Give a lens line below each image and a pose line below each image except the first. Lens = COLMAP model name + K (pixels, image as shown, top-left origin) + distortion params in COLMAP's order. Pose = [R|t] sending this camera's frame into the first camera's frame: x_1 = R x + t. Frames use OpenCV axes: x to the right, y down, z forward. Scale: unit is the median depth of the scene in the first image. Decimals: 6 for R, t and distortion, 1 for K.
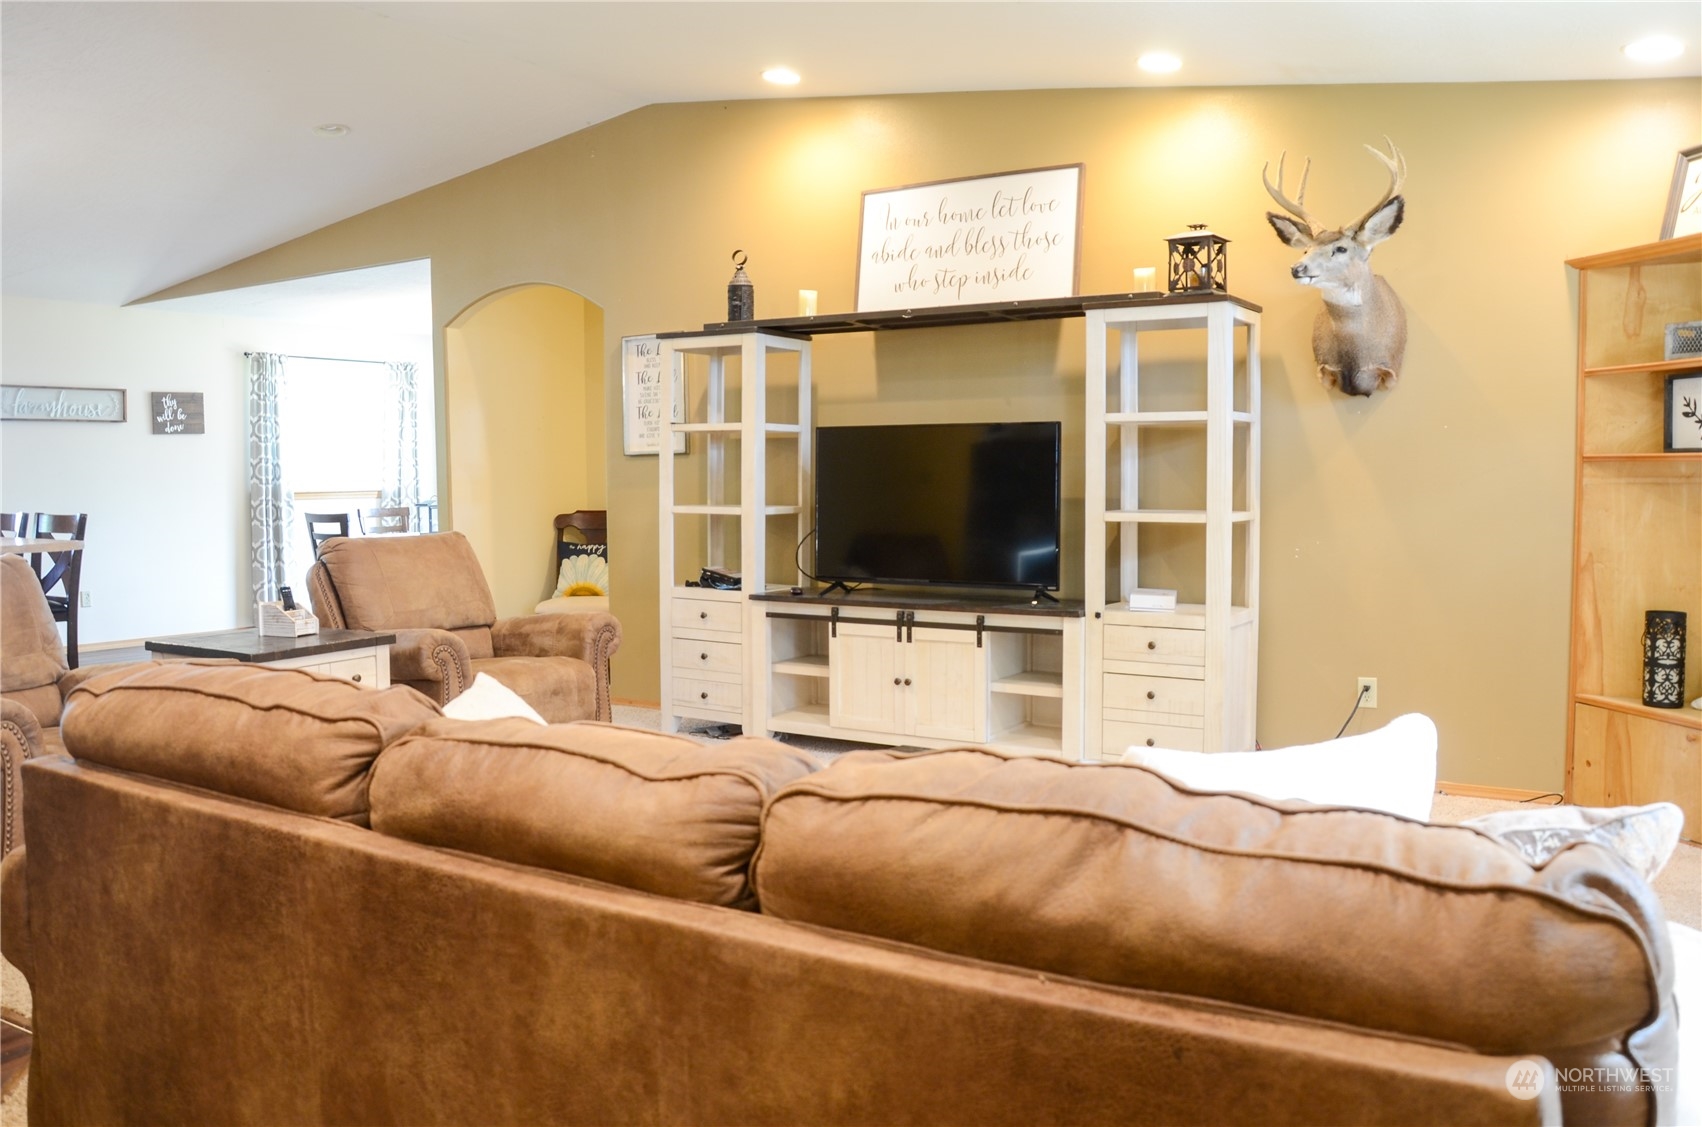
lens RADIAL K [[1387.0, 0, 840.4], [0, 1387.0, 564.0], [0, 0, 1]] dist [-0.087358, 0.079498]
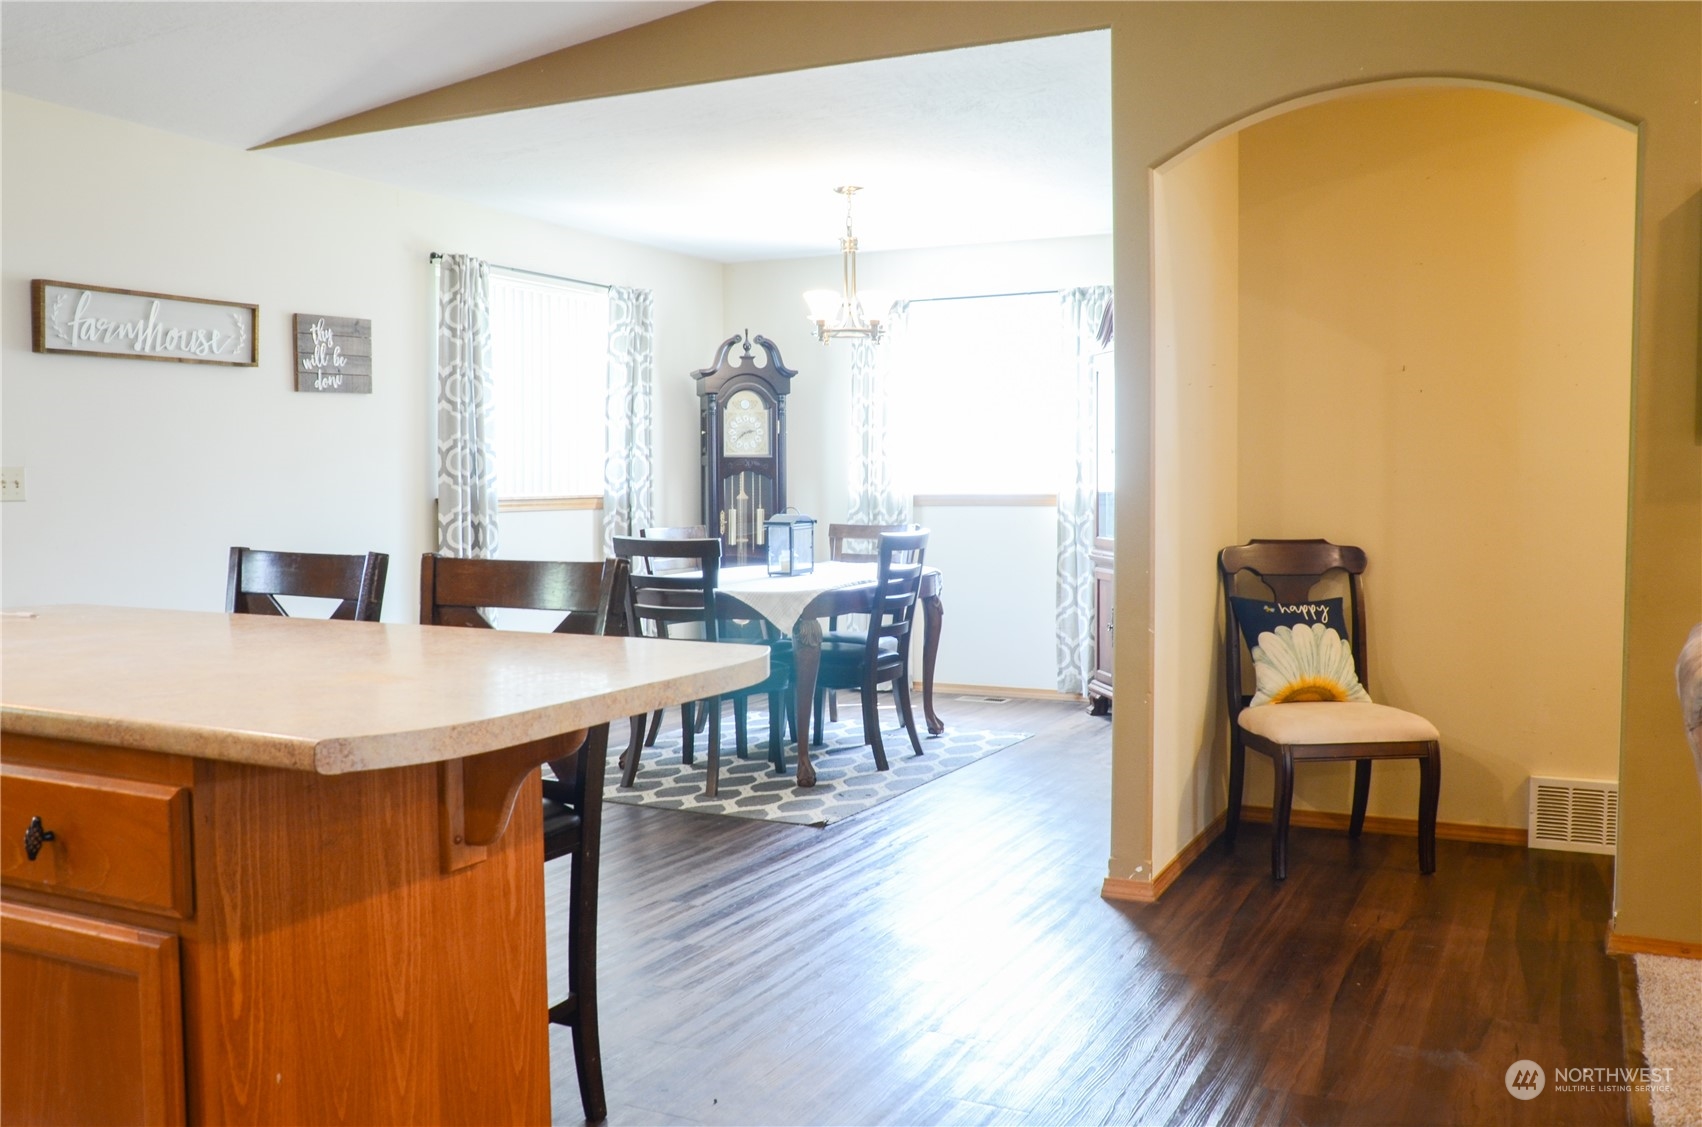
lens RADIAL K [[1507.7, 0, 867.4], [0, 1507.7, 555.6], [0, 0, 1]] dist [-0.084431, 0.118565]
pose [[0.993472, -0.000280, 0.114073, -0.341140], [0.001973, 0.999890, -0.014726, -0.020325], [-0.114056, 0.014855, 0.993363, 0.379221]]
